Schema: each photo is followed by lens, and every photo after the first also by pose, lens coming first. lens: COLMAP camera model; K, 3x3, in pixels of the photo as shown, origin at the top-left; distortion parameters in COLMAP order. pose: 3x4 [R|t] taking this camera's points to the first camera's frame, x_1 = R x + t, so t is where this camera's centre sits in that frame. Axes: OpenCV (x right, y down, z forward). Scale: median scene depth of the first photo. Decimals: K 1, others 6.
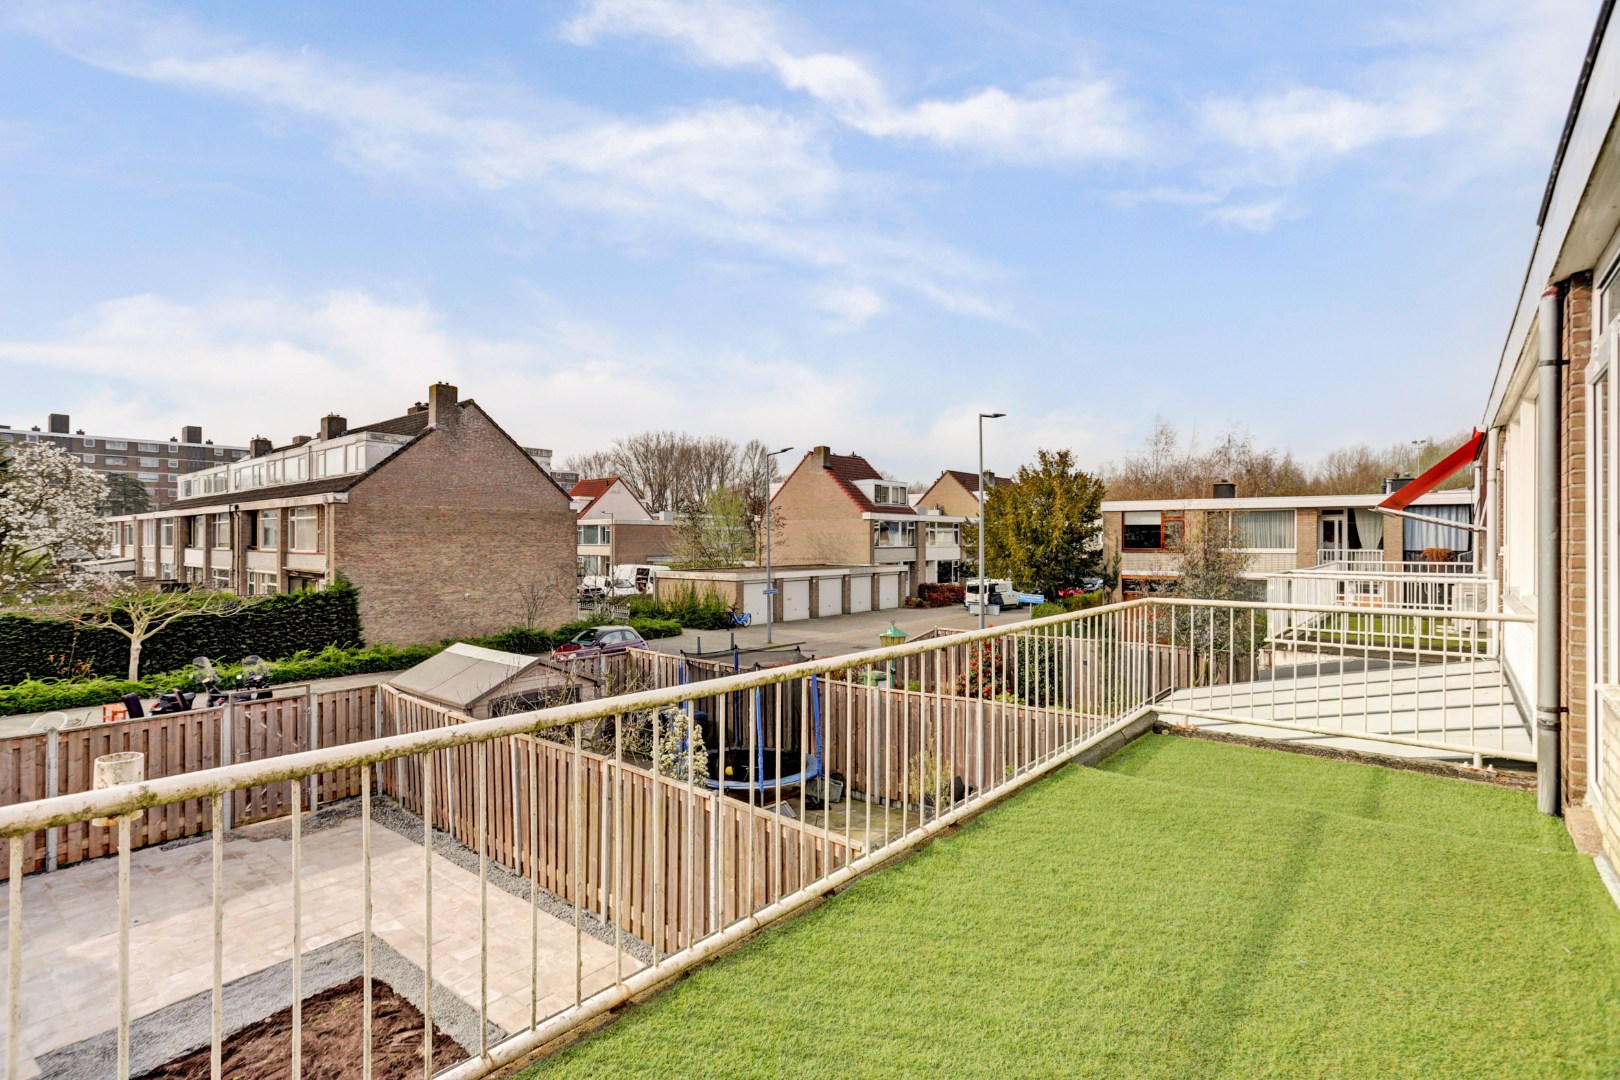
lens RADIAL K [[785.1, 0, 796.9], [0, 785.1, 534.8], [0, 0, 1]] dist [-0.057797, 0.035485]
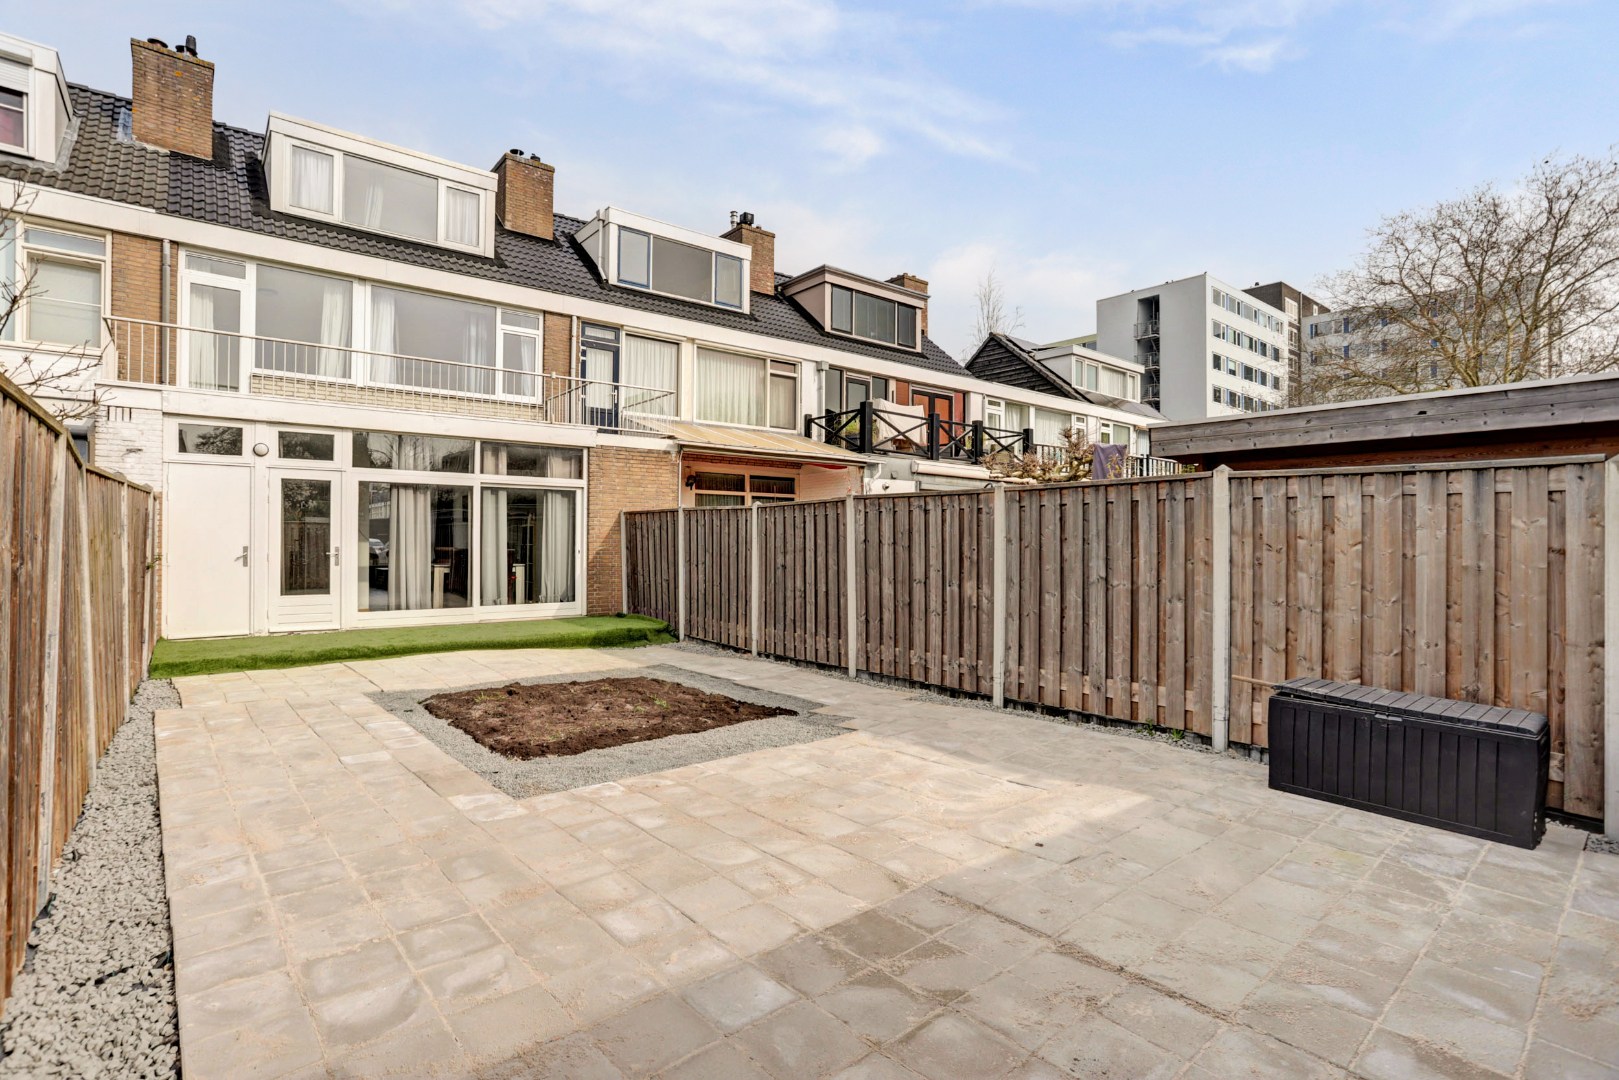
lens RADIAL K [[781.9, 0, 763.3], [0, 781.9, 548.4], [0, 0, 1]] dist [-0.036531, 0.033586]
pose [[-0.975481, -0.003600, 0.220055, -0.236569], [-0.003209, 0.999993, 0.002135, 0.102495], [-0.220061, 0.001377, -0.975485, 0.417752]]
